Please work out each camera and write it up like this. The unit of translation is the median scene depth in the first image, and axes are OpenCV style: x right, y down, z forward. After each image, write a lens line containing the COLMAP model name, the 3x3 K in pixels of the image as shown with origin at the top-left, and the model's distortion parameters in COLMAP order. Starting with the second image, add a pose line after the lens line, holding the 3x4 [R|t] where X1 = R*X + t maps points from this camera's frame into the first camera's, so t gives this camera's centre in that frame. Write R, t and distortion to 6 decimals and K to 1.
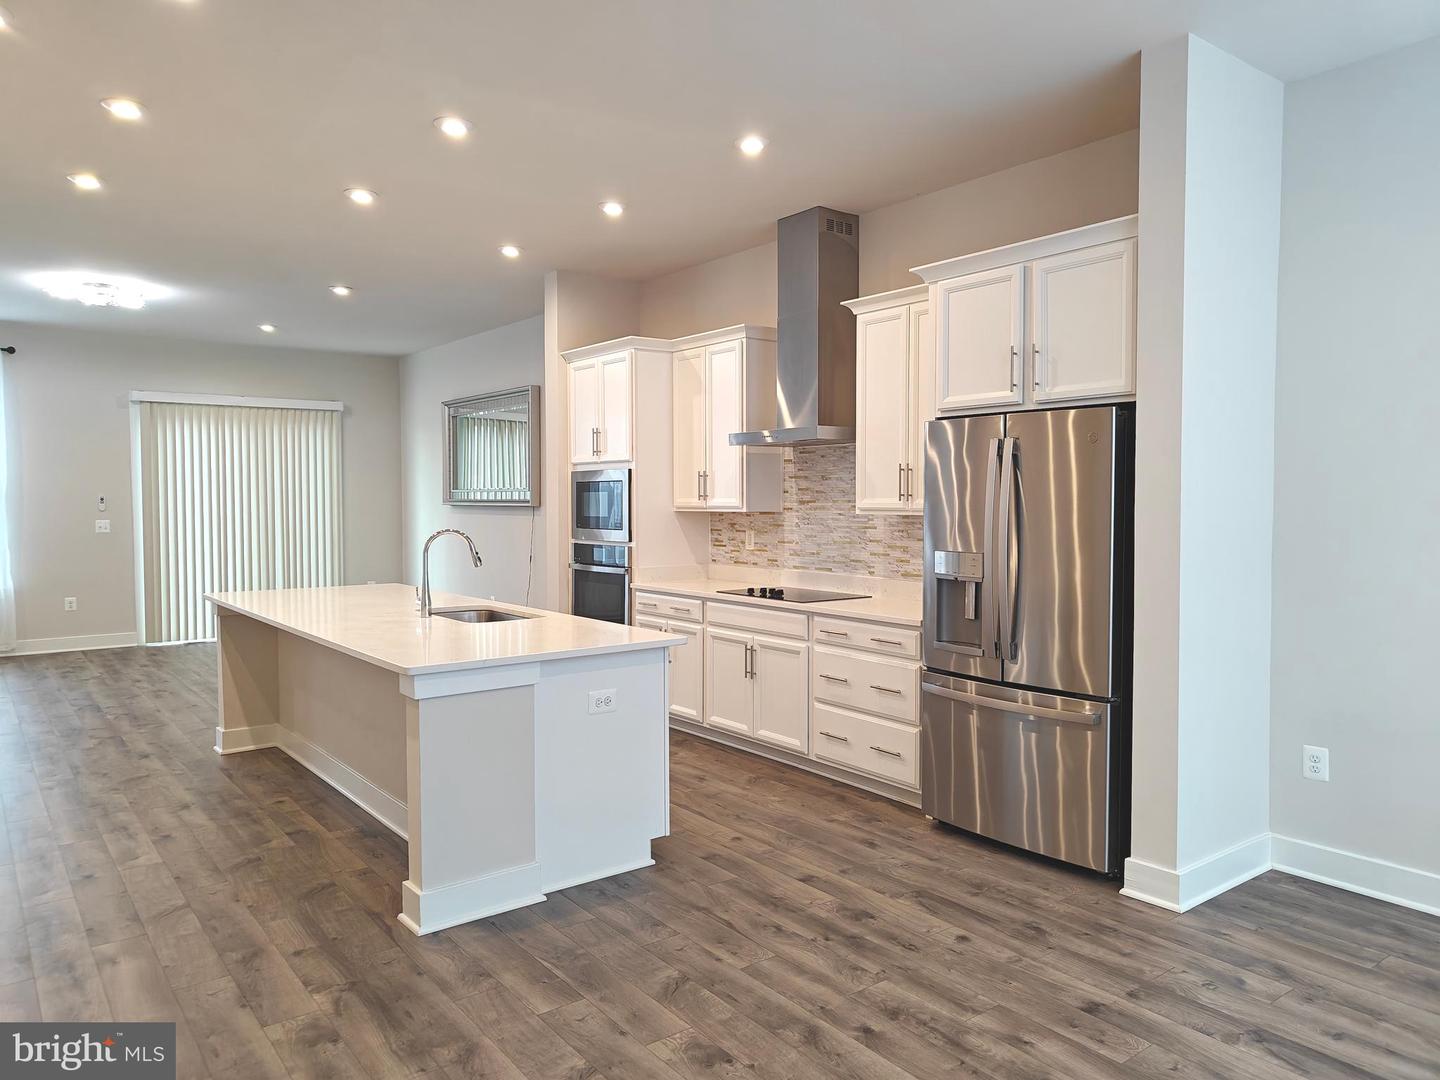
lens RADIAL K [[995.7, 0, 718.0], [0, 995.7, 538.7], [0, 0, 1]] dist [0.008460, 0.002656]
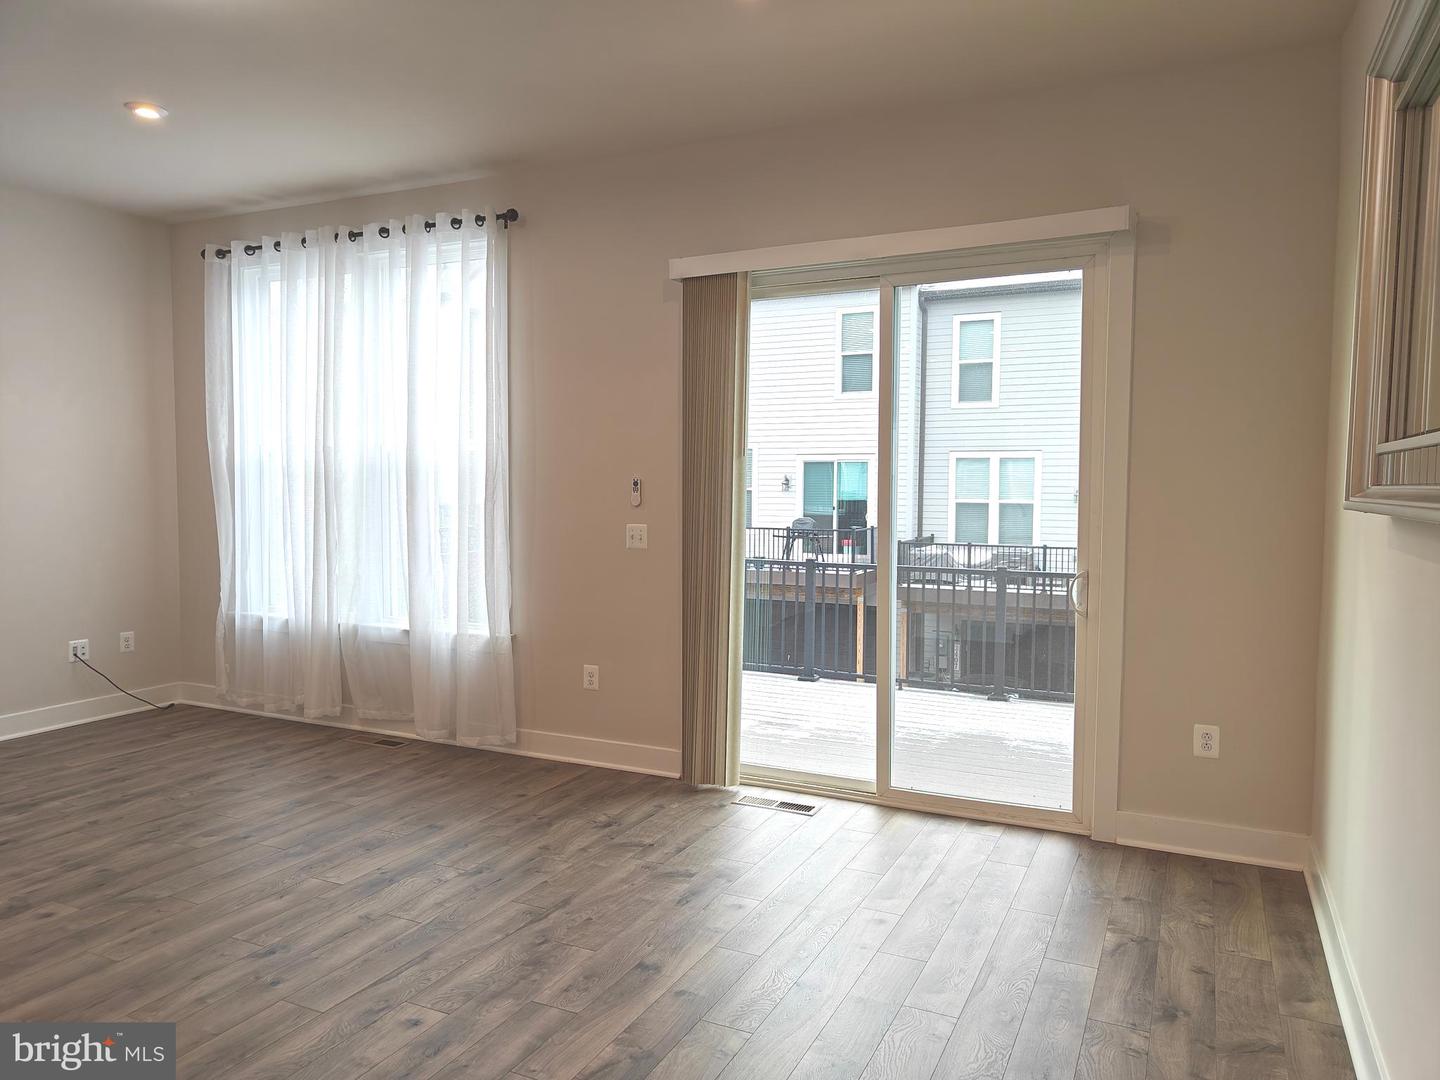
lens RADIAL K [[992.9, 0, 723.9], [0, 992.9, 540.8], [0, 0, 1]] dist [0.002077, 0.004585]
pose [[0.448863, 0.052307, -0.892068, -0.269073], [-0.043429, 0.998383, 0.036689, -0.059542], [0.892545, 0.022273, 0.450409, 1.573806]]
